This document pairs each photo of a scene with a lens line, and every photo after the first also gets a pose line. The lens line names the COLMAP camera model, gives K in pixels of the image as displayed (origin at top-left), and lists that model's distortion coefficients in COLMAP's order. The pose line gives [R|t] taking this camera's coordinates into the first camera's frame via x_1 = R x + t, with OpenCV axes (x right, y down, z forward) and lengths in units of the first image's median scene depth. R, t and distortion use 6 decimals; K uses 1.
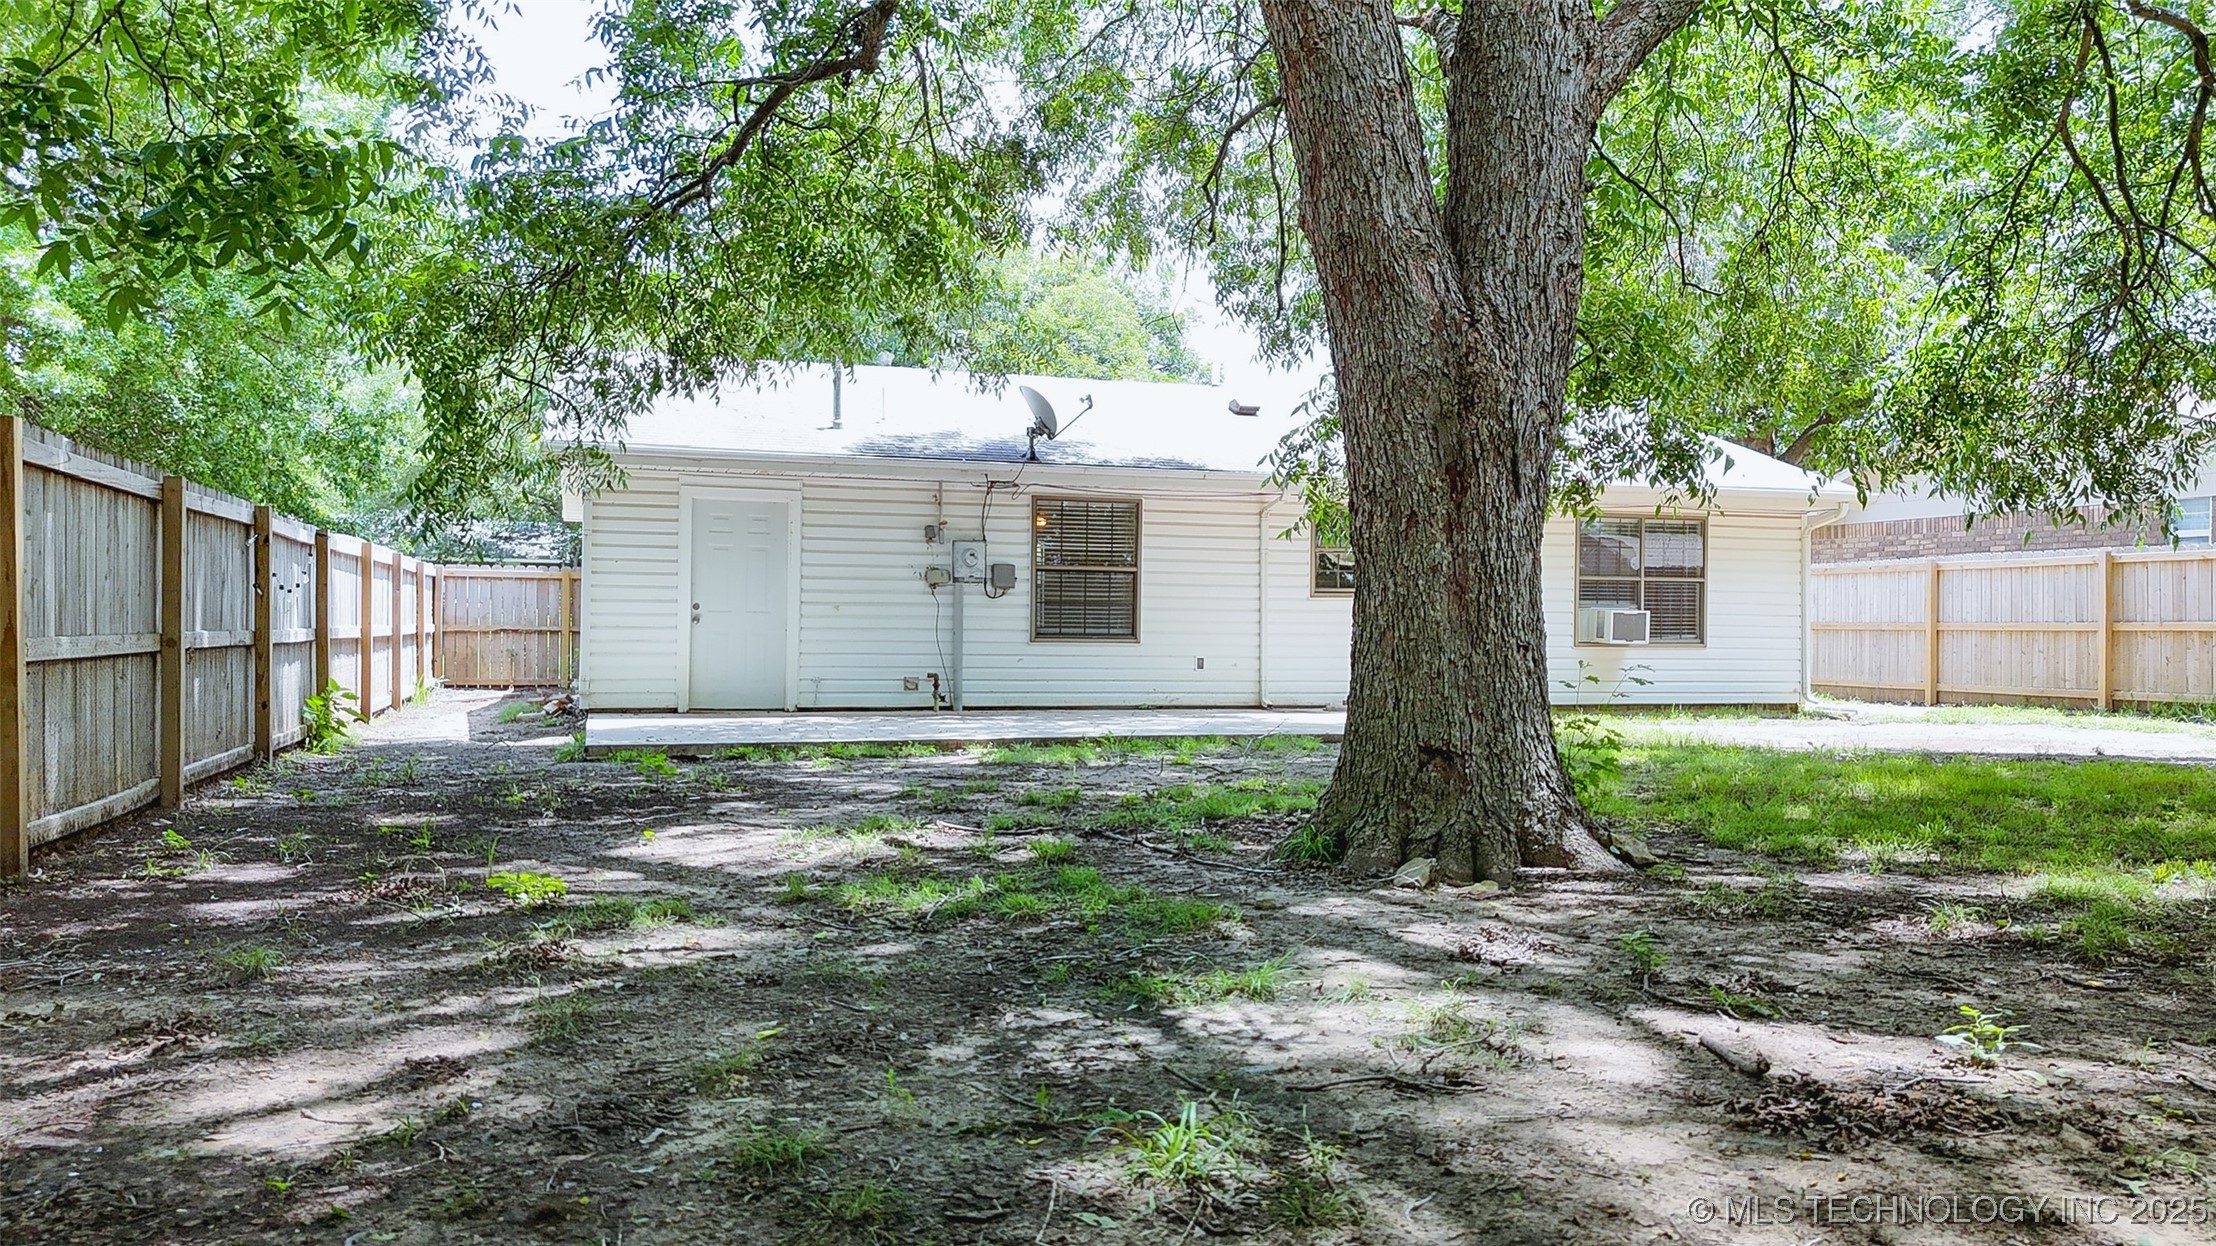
lens RADIAL K [[1646.9, 0, 1115.2], [0, 1646.9, 624.0], [0, 0, 1]] dist [0.068834, -0.062887]
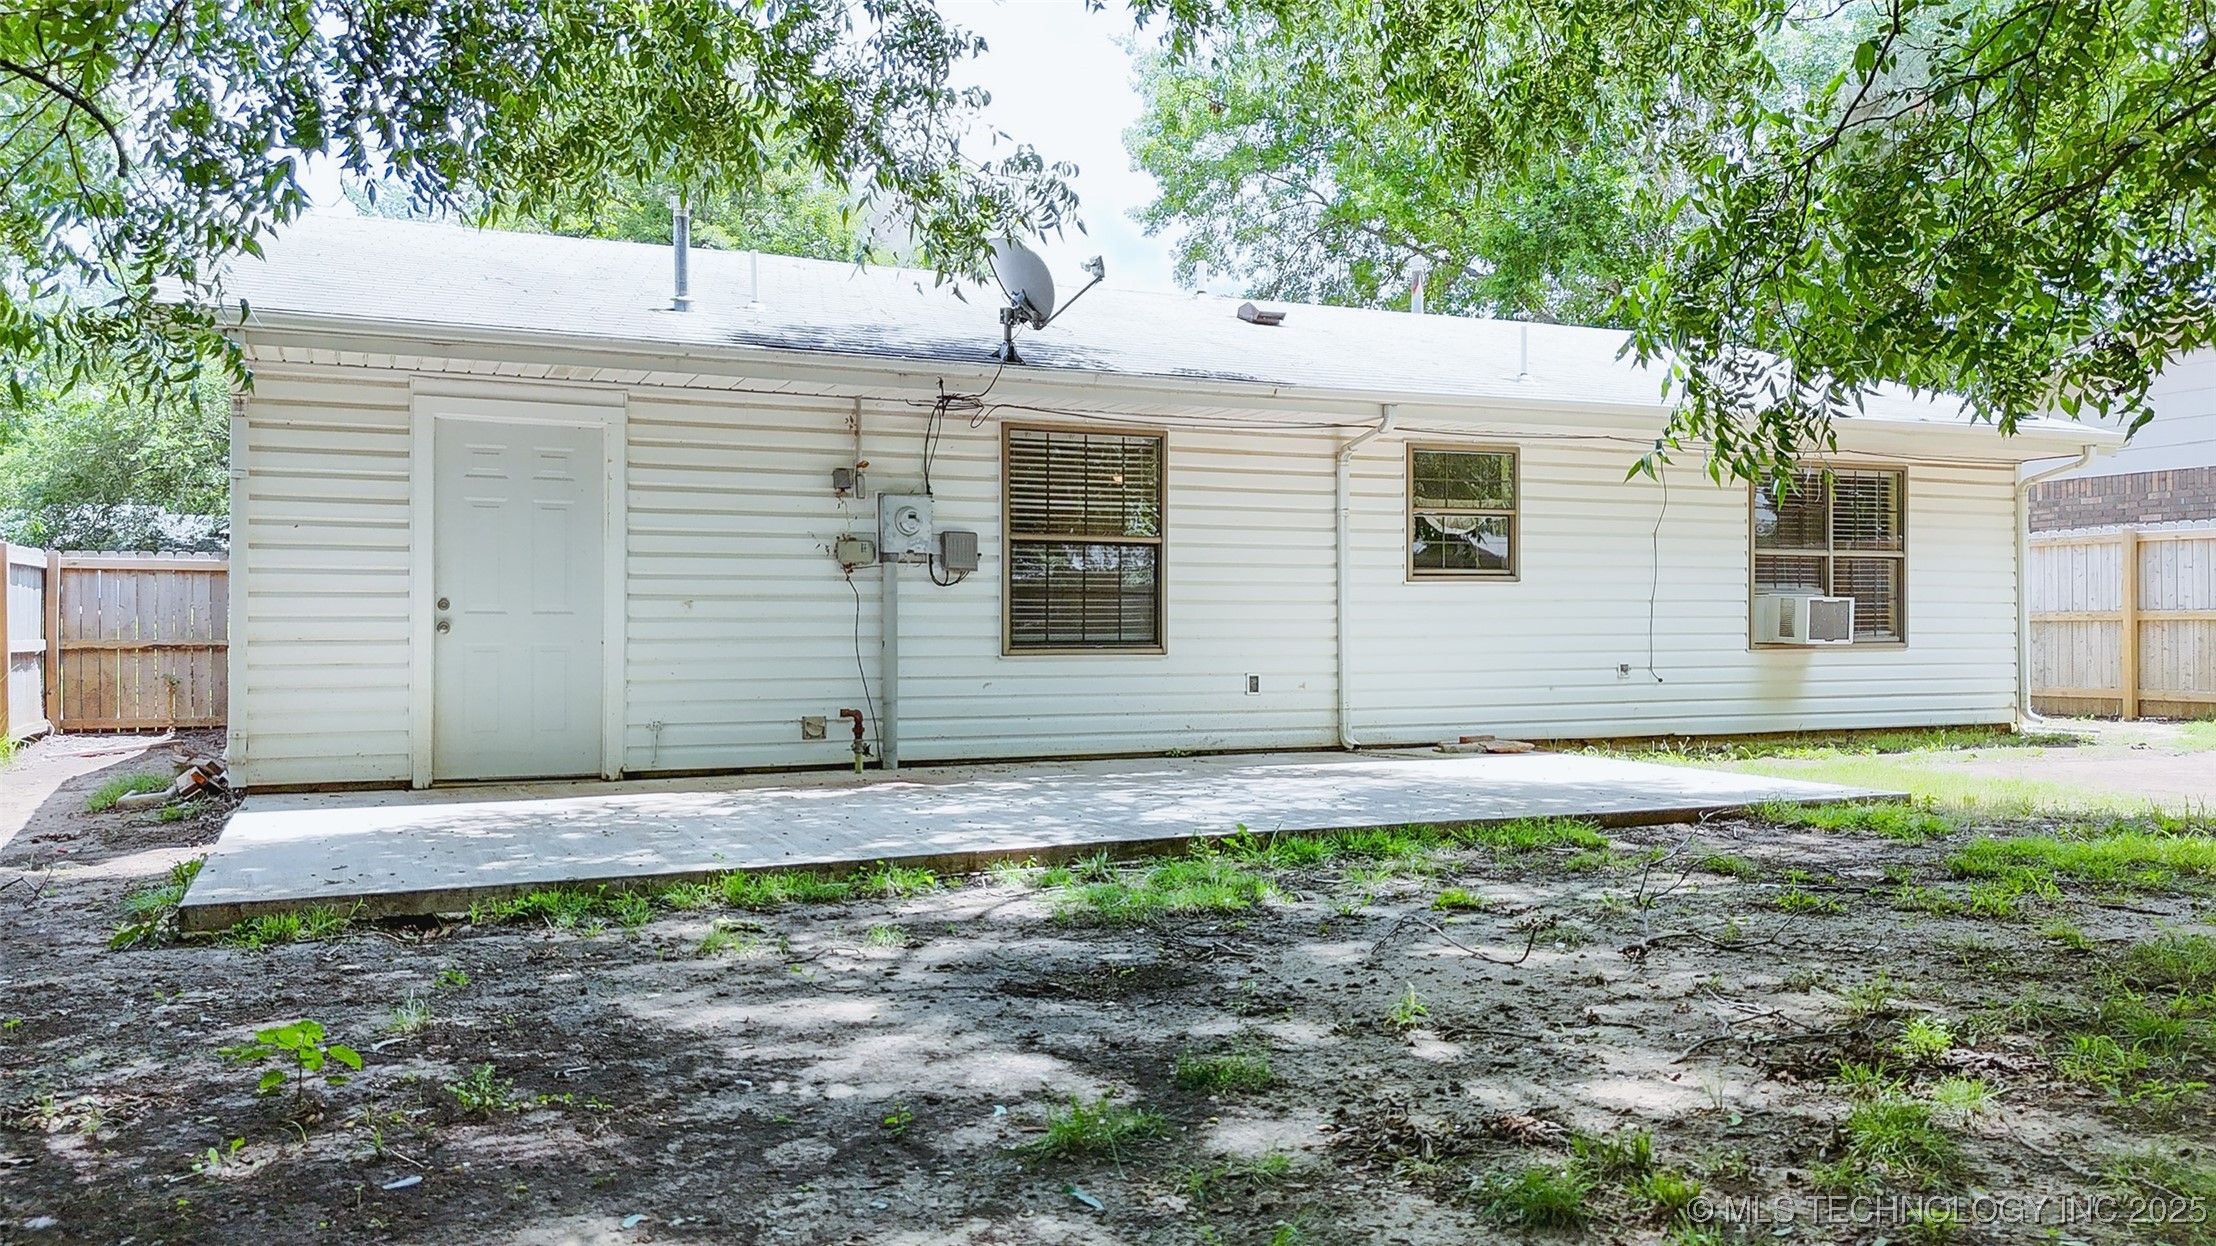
lens RADIAL K [[1646.9, 0, 1099.4], [0, 1646.9, 627.1], [0, 0, 1]] dist [0.068834, -0.062887]
pose [[0.992972, -0.012662, 0.117668, -0.089106], [0.012635, 0.999920, 0.000972, -0.000155], [-0.117671, 0.000521, 0.993052, 0.374842]]
